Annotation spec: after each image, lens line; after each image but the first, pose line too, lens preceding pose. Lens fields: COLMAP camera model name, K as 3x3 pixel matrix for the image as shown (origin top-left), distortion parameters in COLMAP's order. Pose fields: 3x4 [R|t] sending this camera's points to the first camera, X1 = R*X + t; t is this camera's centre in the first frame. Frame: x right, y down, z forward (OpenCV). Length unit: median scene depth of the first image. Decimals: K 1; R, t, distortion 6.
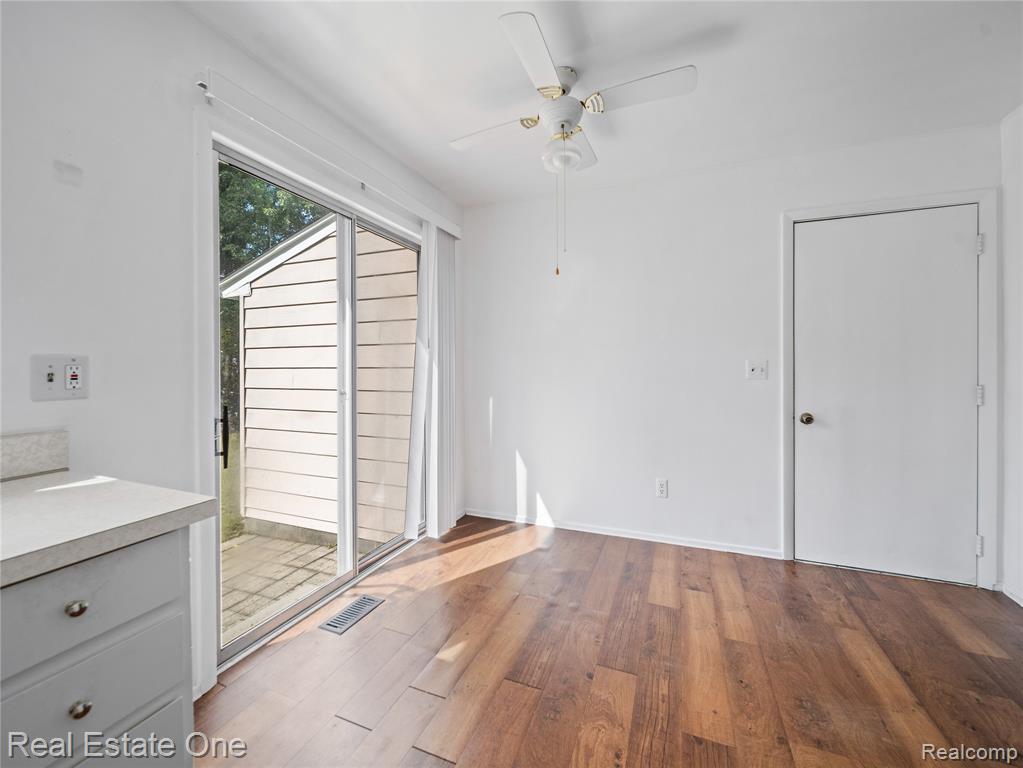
lens RADIAL K [[419.5, 0, 514.4], [0, 419.5, 371.0], [0, 0, 1]] dist [0.081843, -0.000064]
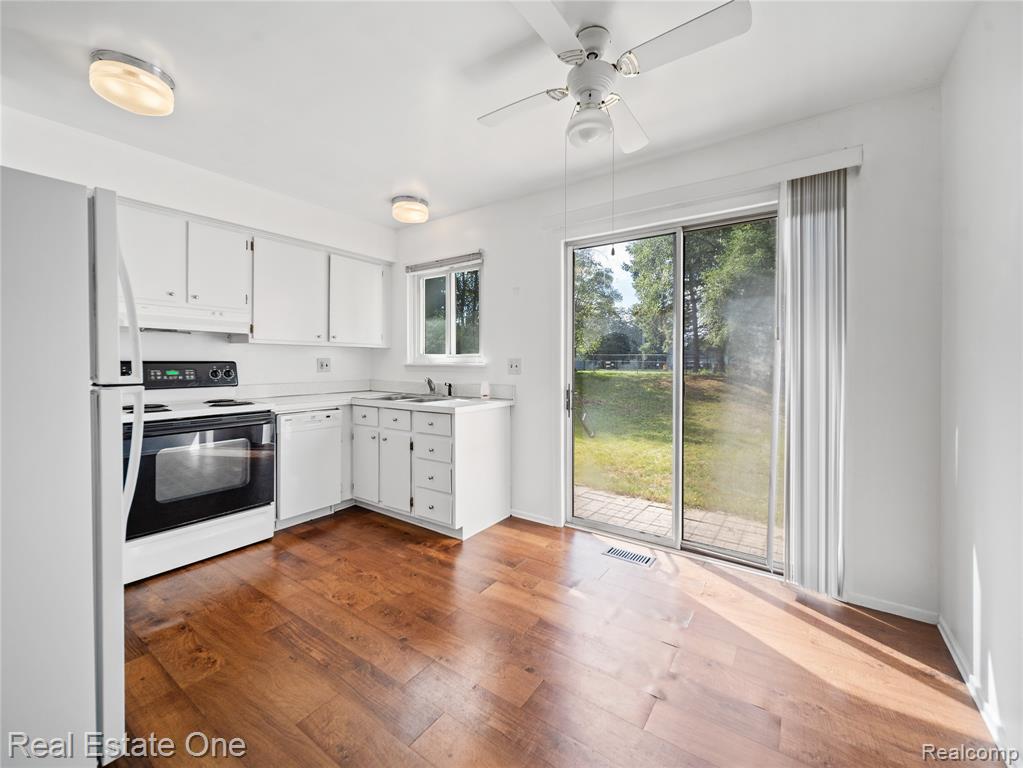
lens RADIAL K [[422.4, 0, 510.6], [0, 422.4, 362.7], [0, 0, 1]] dist [-0.001031, -0.000167]
pose [[-0.219976, 0.002089, -0.975503, 0.798673], [-0.011615, 0.999921, 0.004761, -0.009752], [0.975436, 0.012378, -0.219935, 0.812451]]
